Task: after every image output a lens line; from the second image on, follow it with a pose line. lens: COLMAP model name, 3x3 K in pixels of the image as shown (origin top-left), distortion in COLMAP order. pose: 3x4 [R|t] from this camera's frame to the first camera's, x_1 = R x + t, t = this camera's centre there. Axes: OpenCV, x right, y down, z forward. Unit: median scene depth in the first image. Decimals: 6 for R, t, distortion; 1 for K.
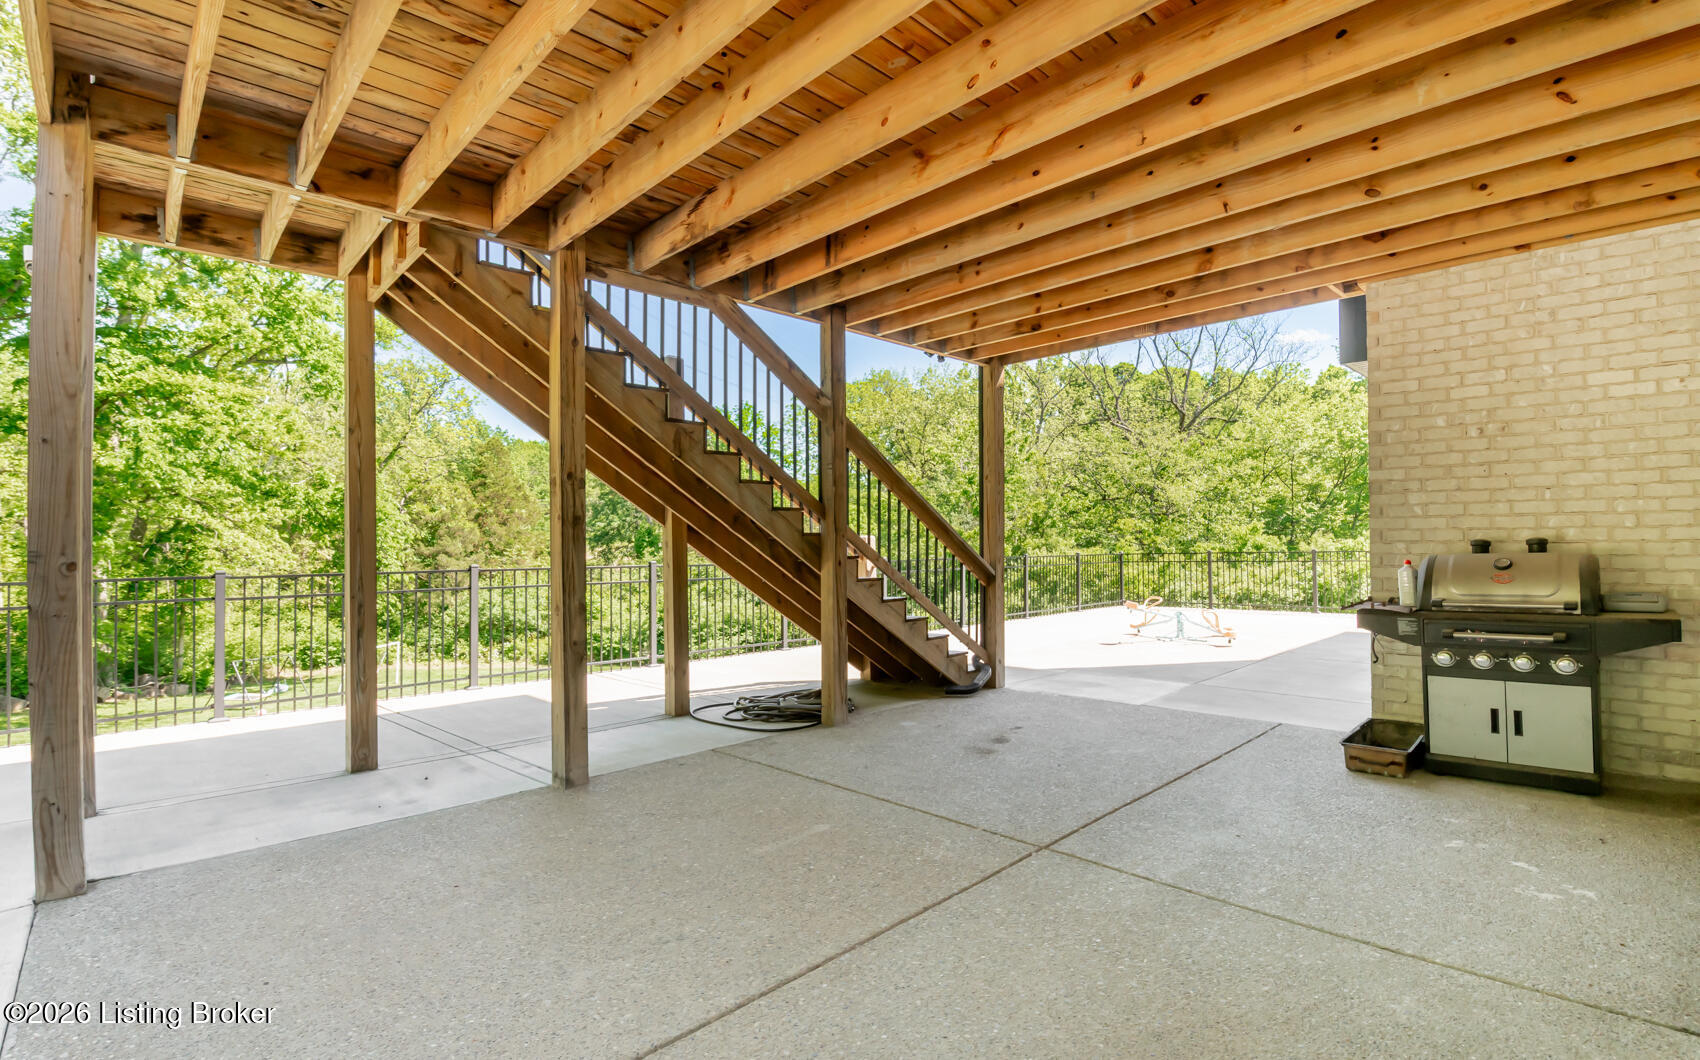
lens RADIAL K [[769.0, 0, 852.1], [0, 769.0, 532.3], [0, 0, 1]] dist [-0.023653, -0.001944]
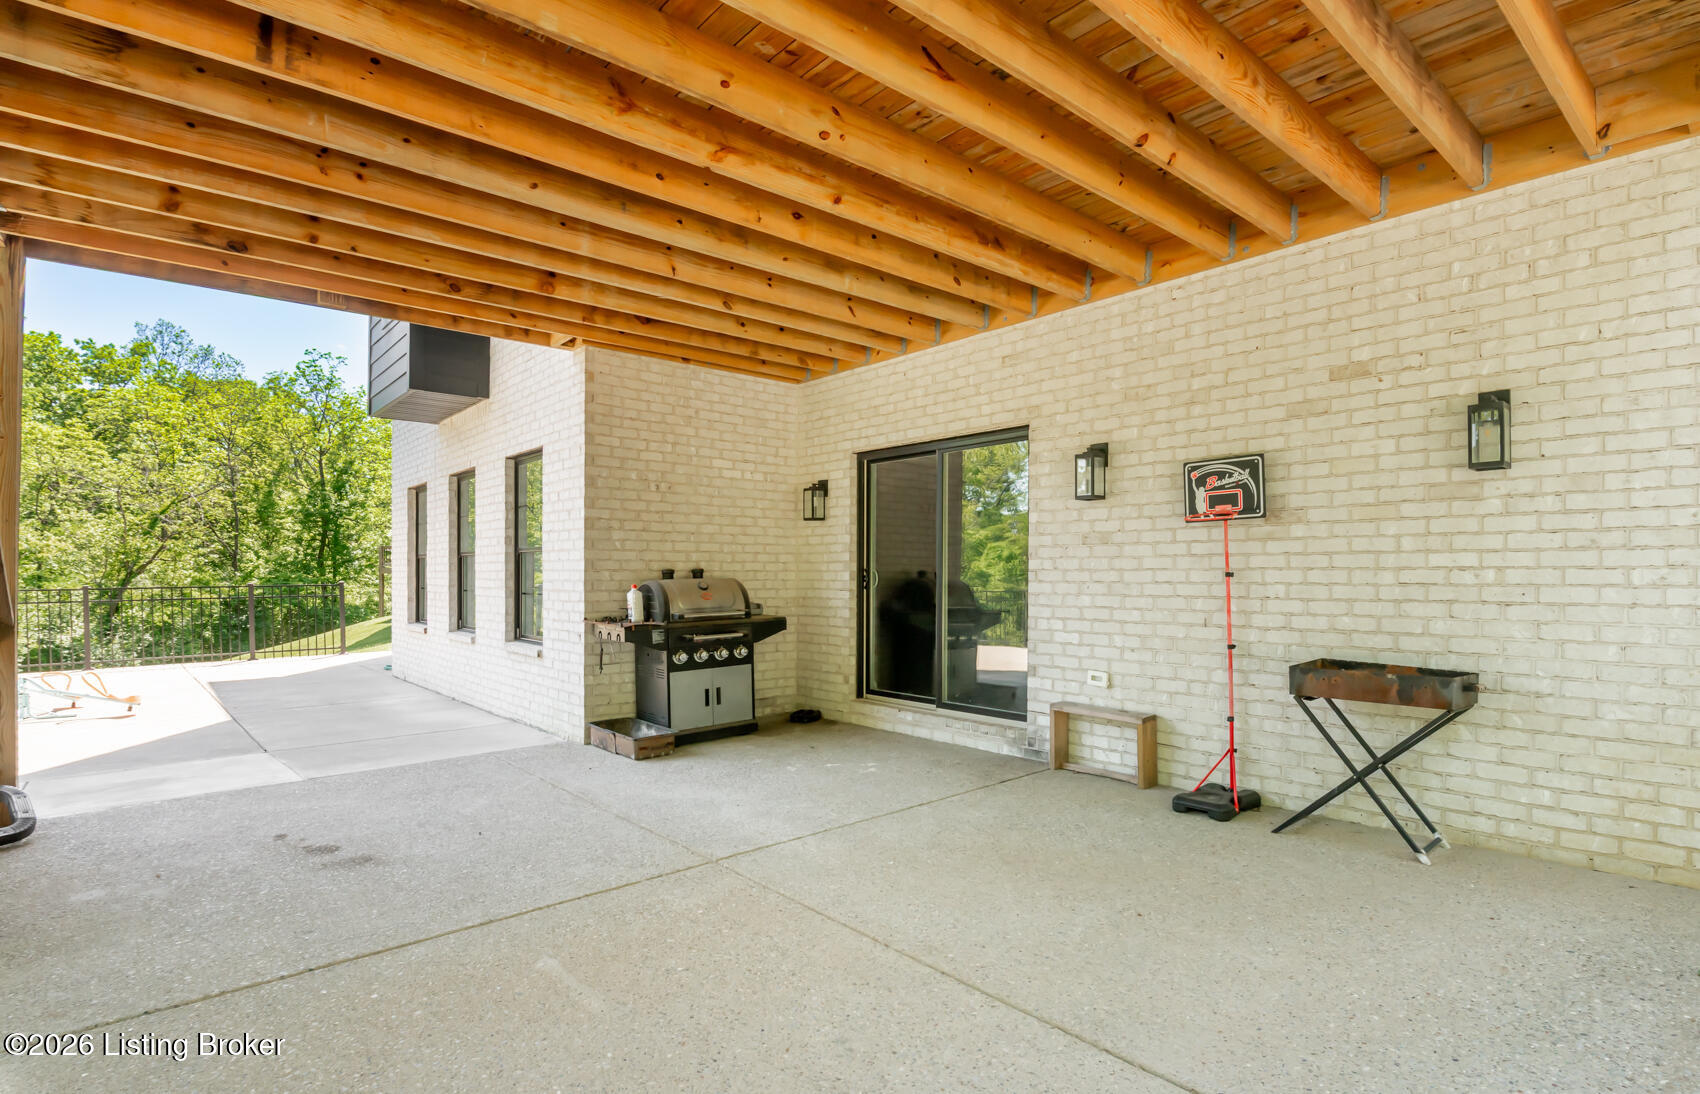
lens RADIAL K [[841.7, 0, 912.8], [0, 841.7, 568.2], [0, 0, 1]] dist [-0.022896, -0.001397]
pose [[0.022649, 0.016933, 0.999600, -0.693260], [-0.010933, 0.999801, -0.016689, 0.030454], [-0.999684, -0.010550, 0.022829, 0.570641]]
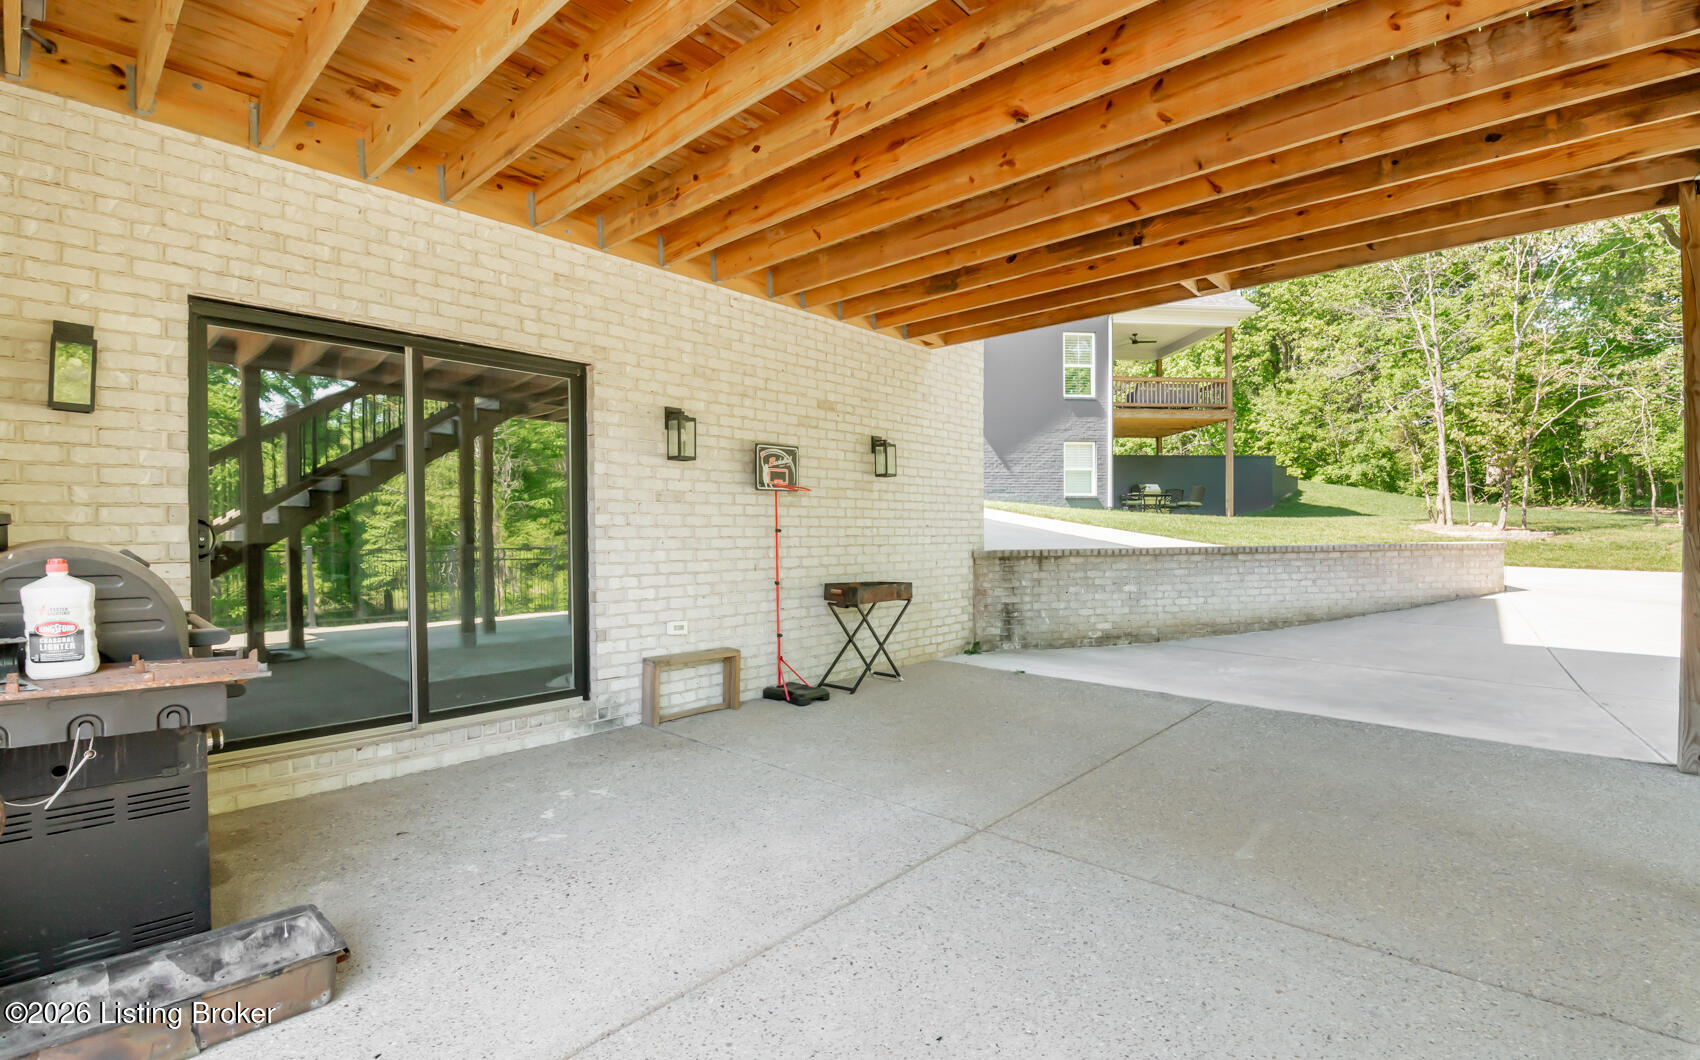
lens RADIAL K [[769.0, 0, 844.5], [0, 769.0, 532.4], [0, 0, 1]] dist [-0.023653, -0.001944]
pose [[-0.997925, 0.011816, -0.063298, 0.384721], [0.012402, 0.999884, -0.008862, 0.032873], [0.063186, -0.009629, -0.997955, 1.568857]]
